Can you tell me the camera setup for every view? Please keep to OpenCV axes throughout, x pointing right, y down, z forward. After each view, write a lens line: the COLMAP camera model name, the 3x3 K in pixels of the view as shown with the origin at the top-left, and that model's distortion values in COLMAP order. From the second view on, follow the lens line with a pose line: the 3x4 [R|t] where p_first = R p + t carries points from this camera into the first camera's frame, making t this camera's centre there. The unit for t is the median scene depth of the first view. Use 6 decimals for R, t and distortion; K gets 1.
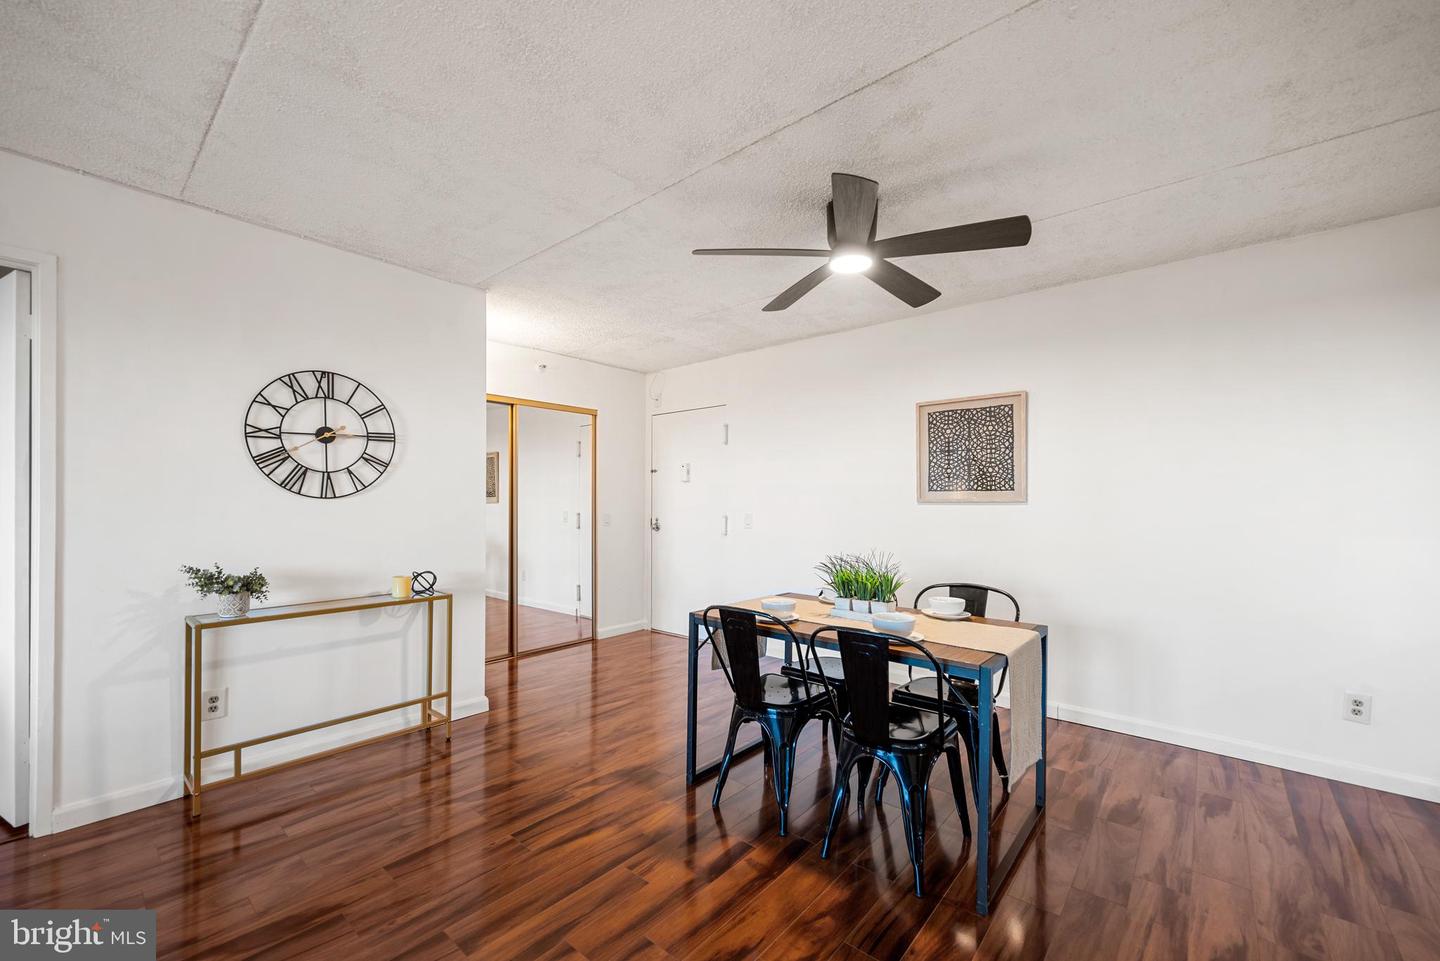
lens RADIAL K [[574.7, 0, 719.9], [0, 574.7, 490.5], [0, 0, 1]] dist [0.001704, 0.000140]
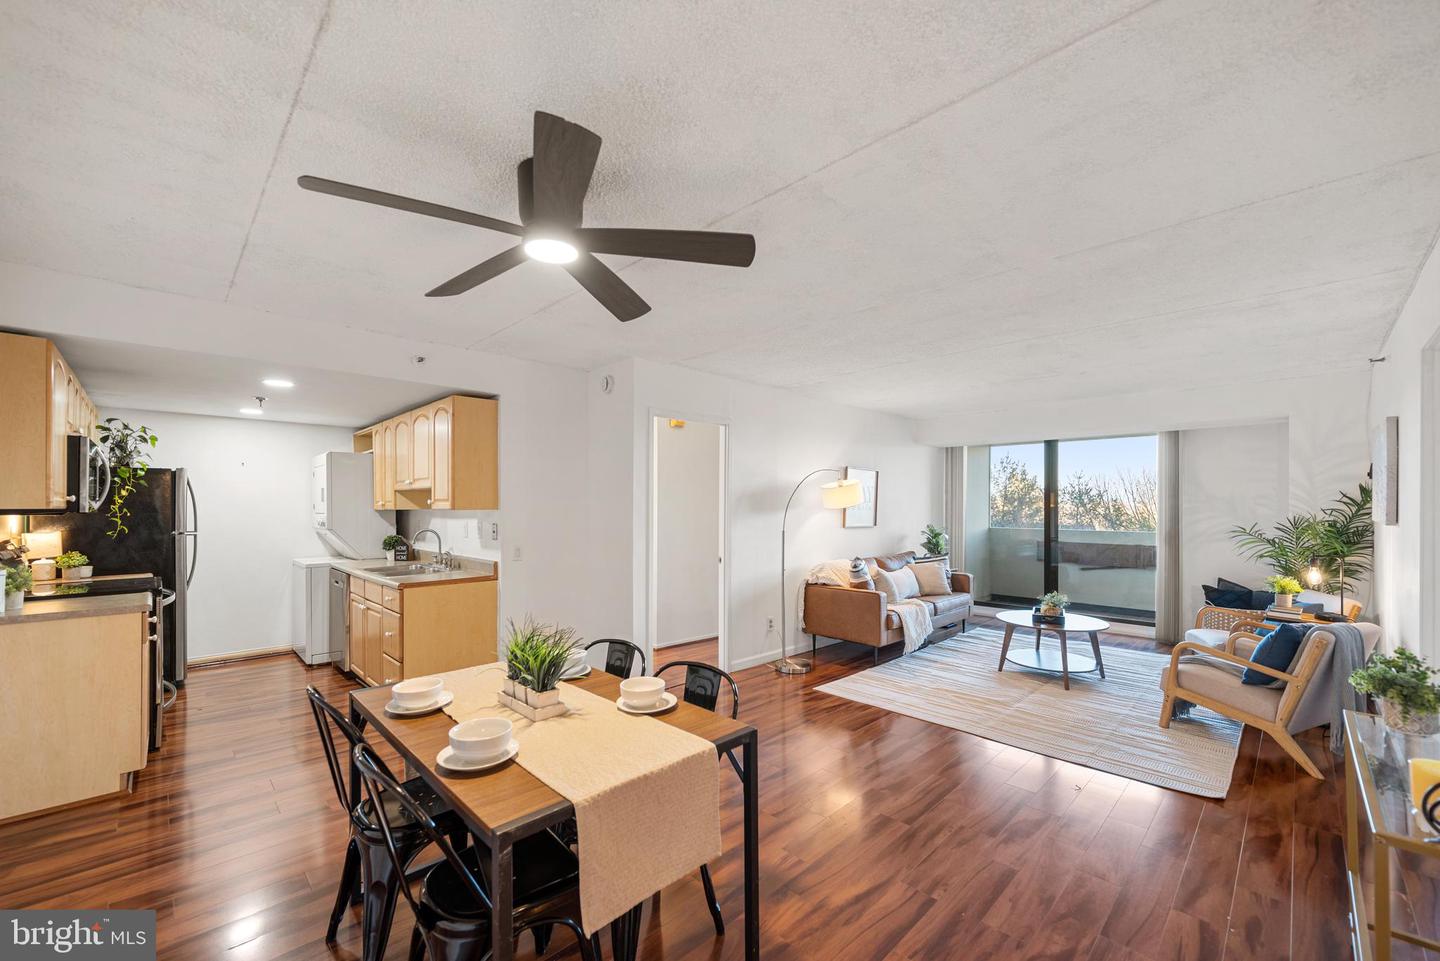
lens RADIAL K [[574.5, 0, 725.1], [0, 574.5, 504.9], [0, 0, 1]] dist [-0.001844, -0.000255]
pose [[-0.996569, -0.001046, 0.082765, -0.050208], [-0.002589, 0.999825, -0.018543, -0.021826], [-0.082731, -0.018693, -0.996397, 1.189674]]
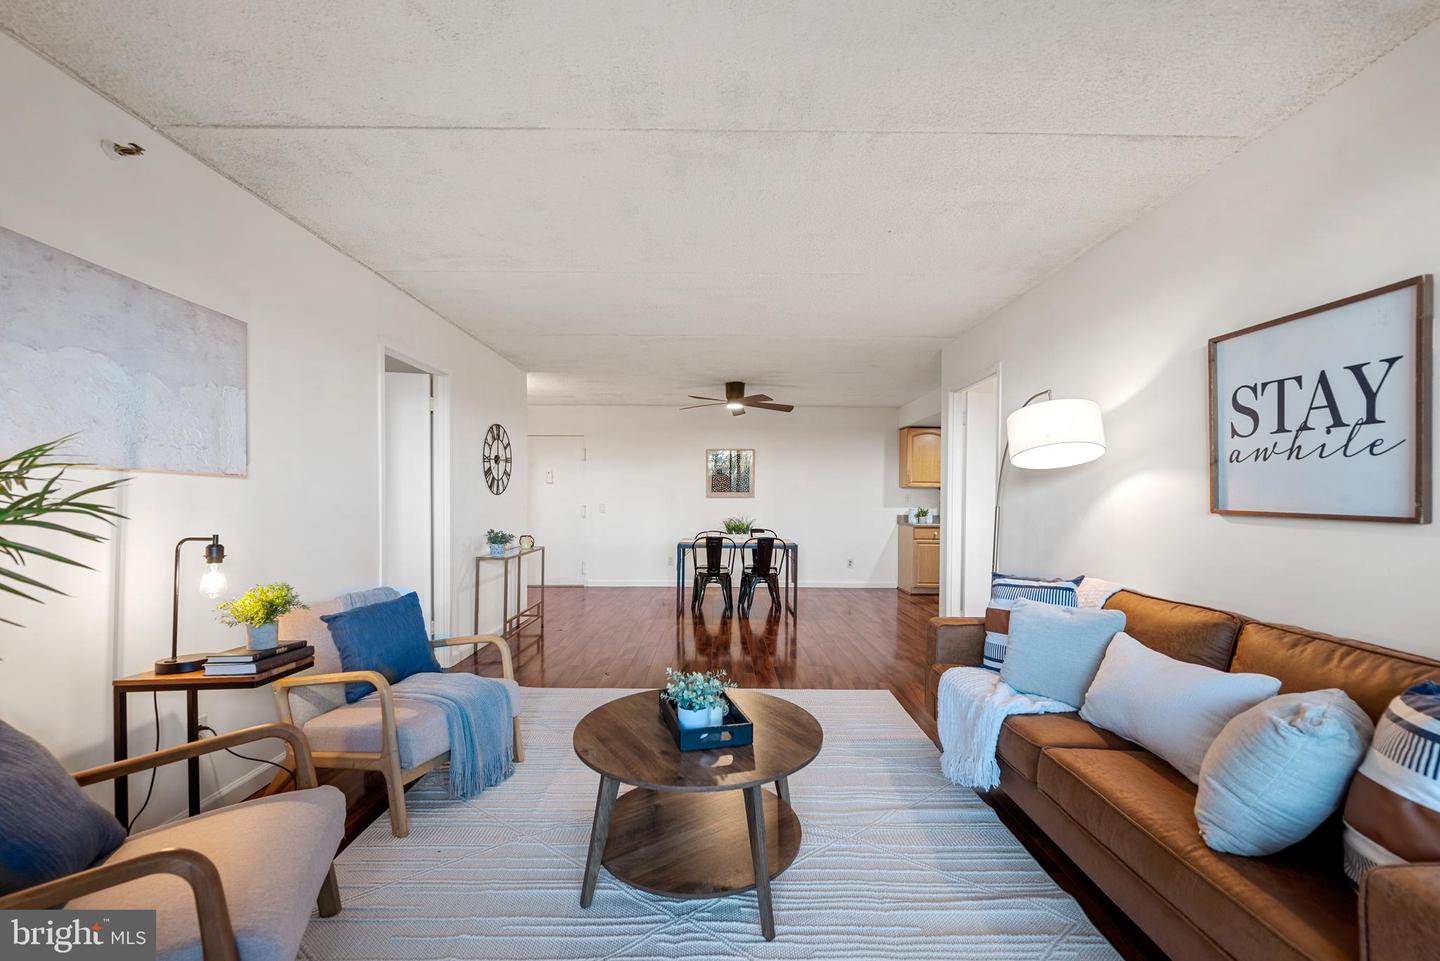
lens RADIAL K [[574.7, 0, 719.9], [0, 574.7, 490.5], [0, 0, 1]] dist [0.001704, 0.000140]
pose [[0.760498, 0.010913, 0.649249, -1.044919], [-0.012271, 0.999922, -0.002434, -0.003025], [-0.649225, -0.006116, 0.760572, -0.653082]]
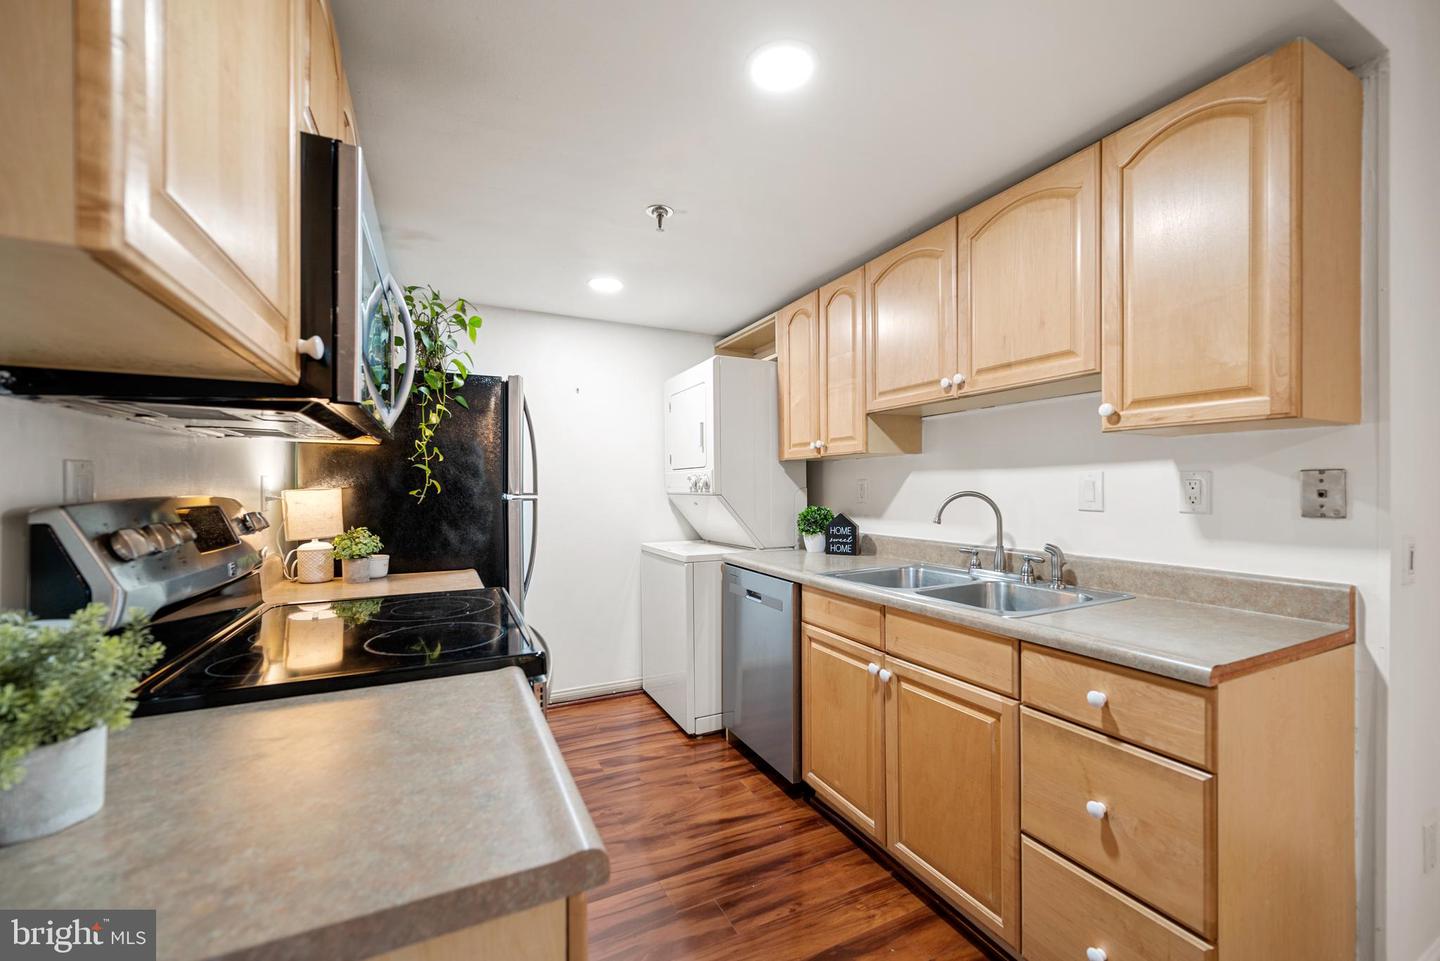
lens RADIAL K [[574.7, 0, 719.9], [0, 574.7, 490.5], [0, 0, 1]] dist [0.001704, 0.000140]
pose [[-0.917447, -0.003340, 0.397843, 0.730042], [-0.006597, 0.999955, -0.006817, 0.015538], [-0.397803, -0.008879, -0.917428, 0.579311]]
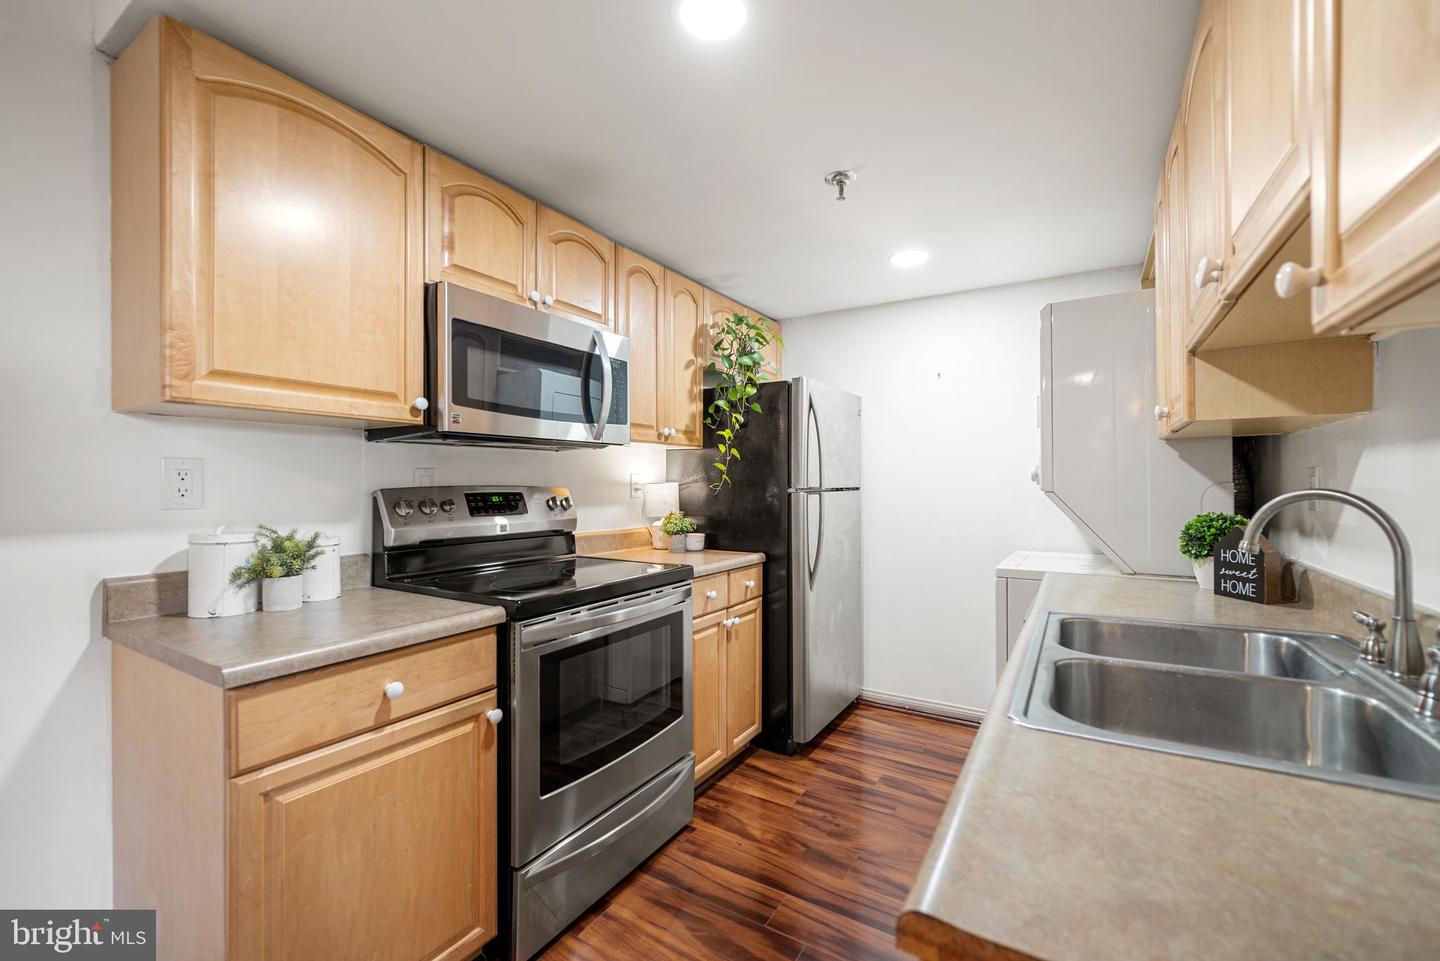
lens RADIAL K [[594.7, 0, 724.1], [0, 594.7, 486.2], [0, 0, 1]] dist [0.001352, 0.000089]
pose [[-0.158740, -0.007473, 0.987292, 0.497834], [-0.014639, 0.999879, 0.005215, 0.012230], [-0.987212, -0.013625, -0.158830, 0.269895]]
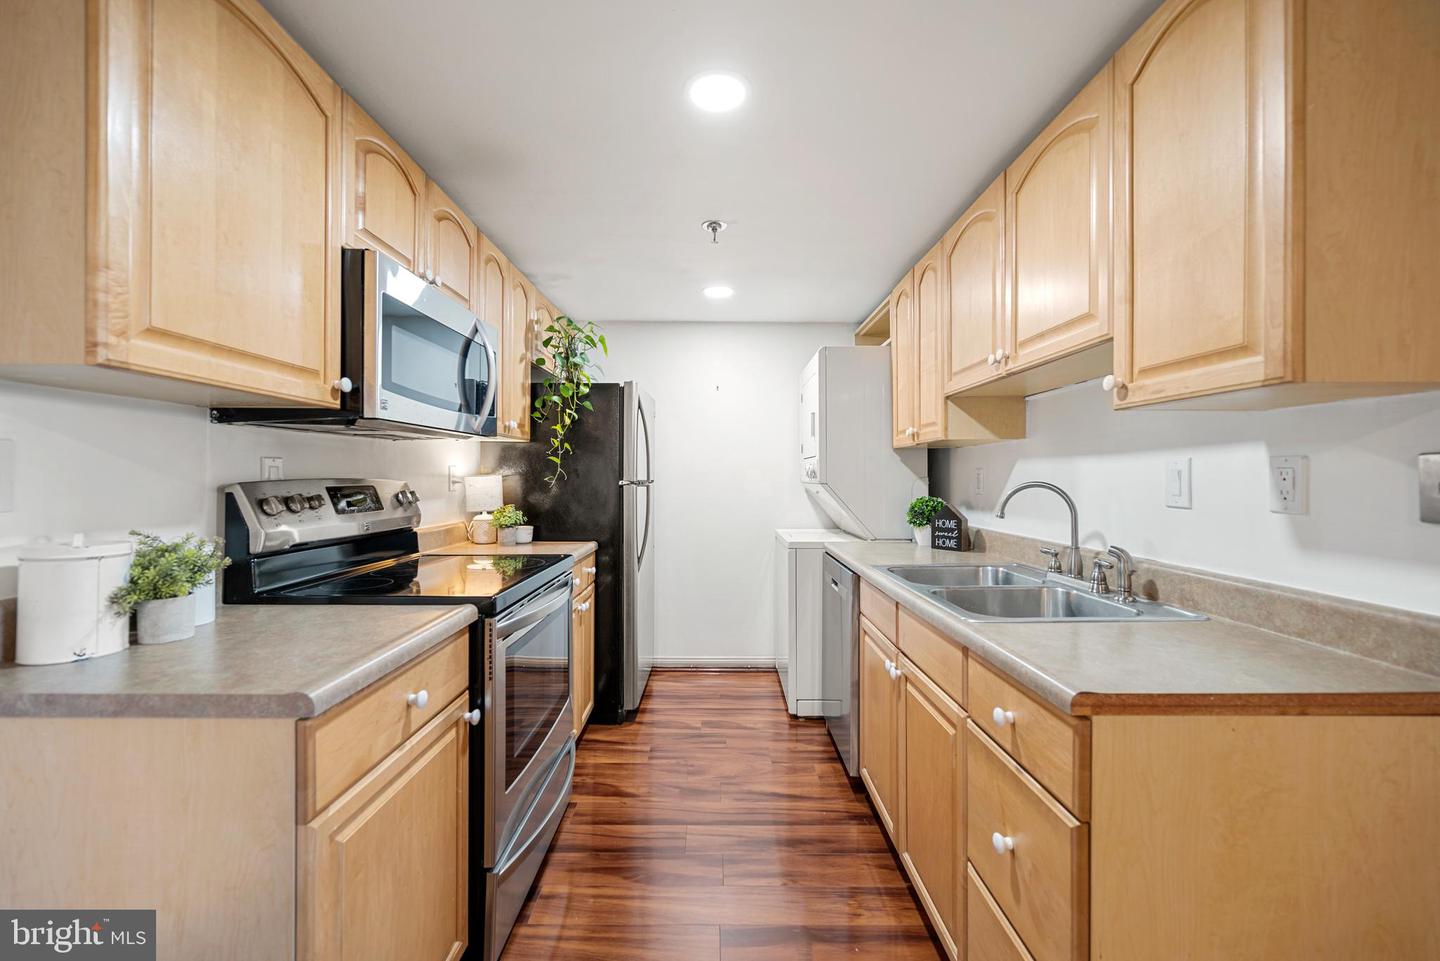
lens RADIAL K [[574.8, 0, 717.2], [0, 574.8, 479.0], [0, 0, 1]] dist [-0.001221, 0.000009]
pose [[-0.649549, -0.008800, 0.760268, 0.530878], [-0.016909, 0.999853, -0.002873, 0.014616], [-0.760131, -0.014722, -0.649603, 0.485228]]
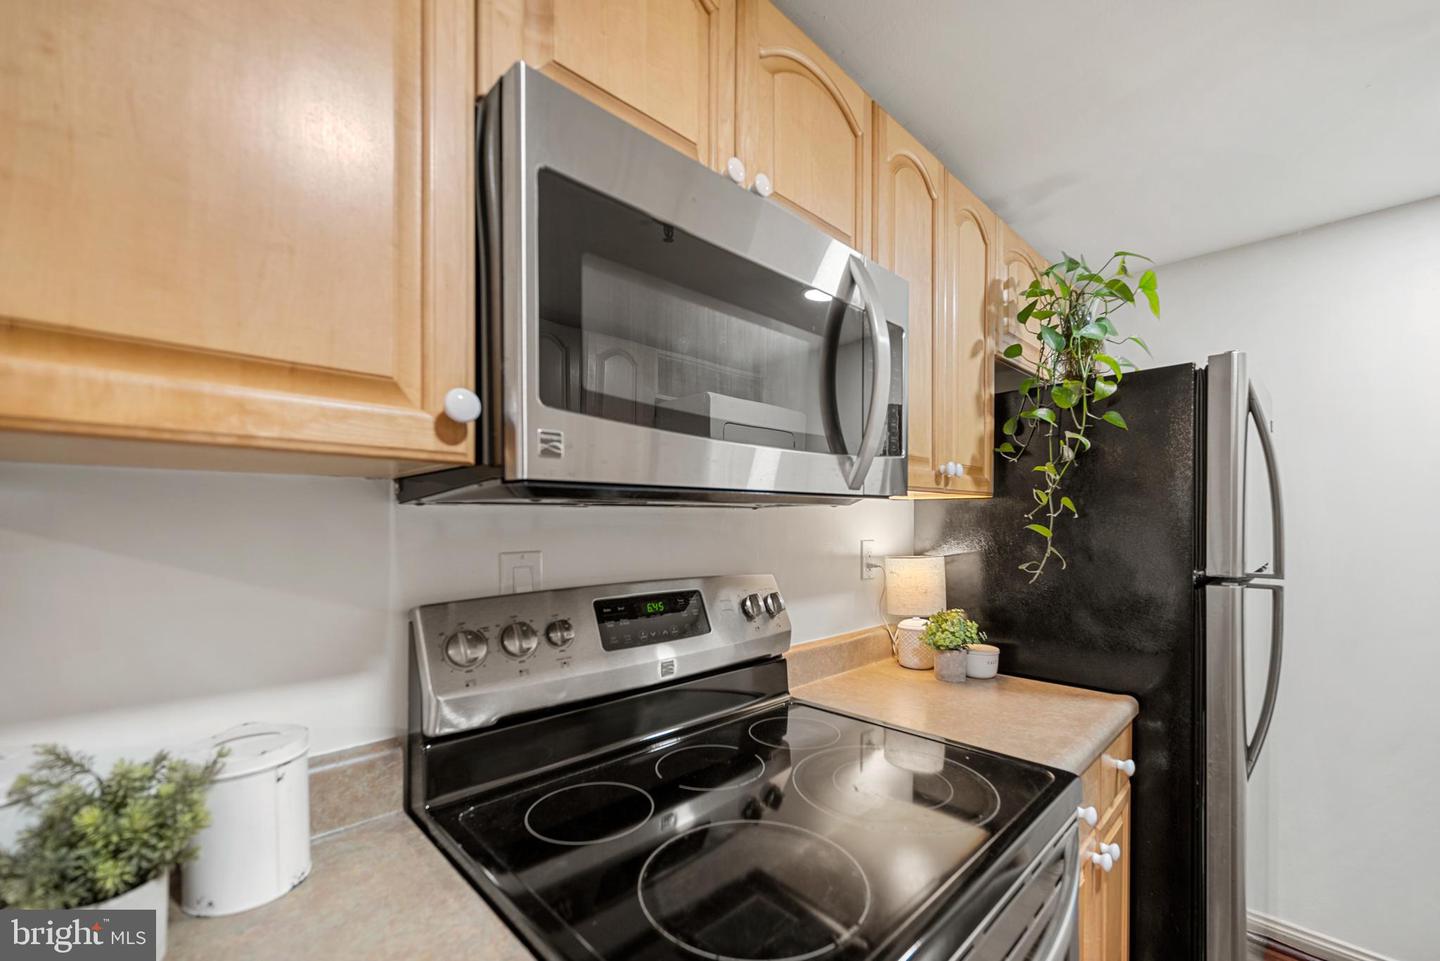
lens RADIAL K [[587.2, 0, 721.9], [0, 587.2, 528.1], [0, 0, 1]] dist [-0.001099, -0.000049]
pose [[0.091447, -0.010943, 0.995750, 0.823133], [-0.011618, 0.999860, 0.012055, -0.013357], [-0.995742, -0.012671, 0.091307, 0.337982]]
